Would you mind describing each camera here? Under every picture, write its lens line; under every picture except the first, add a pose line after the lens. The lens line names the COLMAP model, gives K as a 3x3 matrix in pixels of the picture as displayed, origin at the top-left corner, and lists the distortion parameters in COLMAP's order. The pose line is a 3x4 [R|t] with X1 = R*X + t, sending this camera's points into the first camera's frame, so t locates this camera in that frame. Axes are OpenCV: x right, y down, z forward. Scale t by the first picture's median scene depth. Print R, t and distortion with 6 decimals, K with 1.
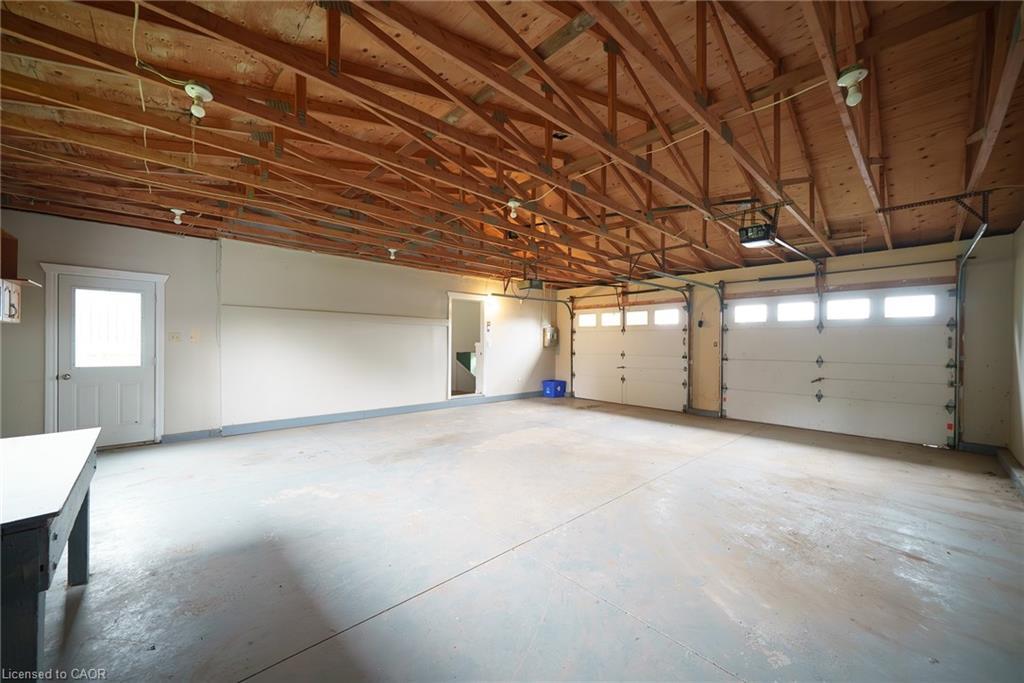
lens RADIAL K [[383.8, 0, 507.7], [0, 383.8, 343.3], [0, 0, 1]] dist [-0.001930, -0.000128]
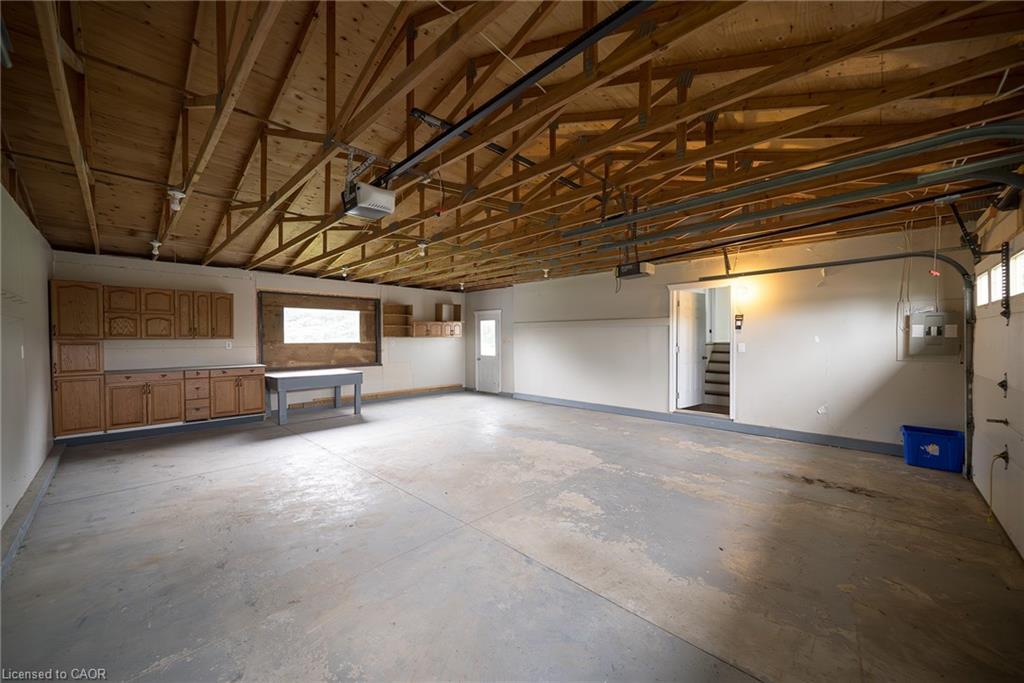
lens RADIAL K [[383.8, 0, 508.0], [0, 383.8, 343.3], [0, 0, 1]] dist [-0.001930, -0.000128]
pose [[0.045569, 0.005746, -0.998945, 0.839571], [0.005624, 0.999966, 0.006009, -0.015479], [0.998945, -0.005892, 0.045535, 0.750311]]
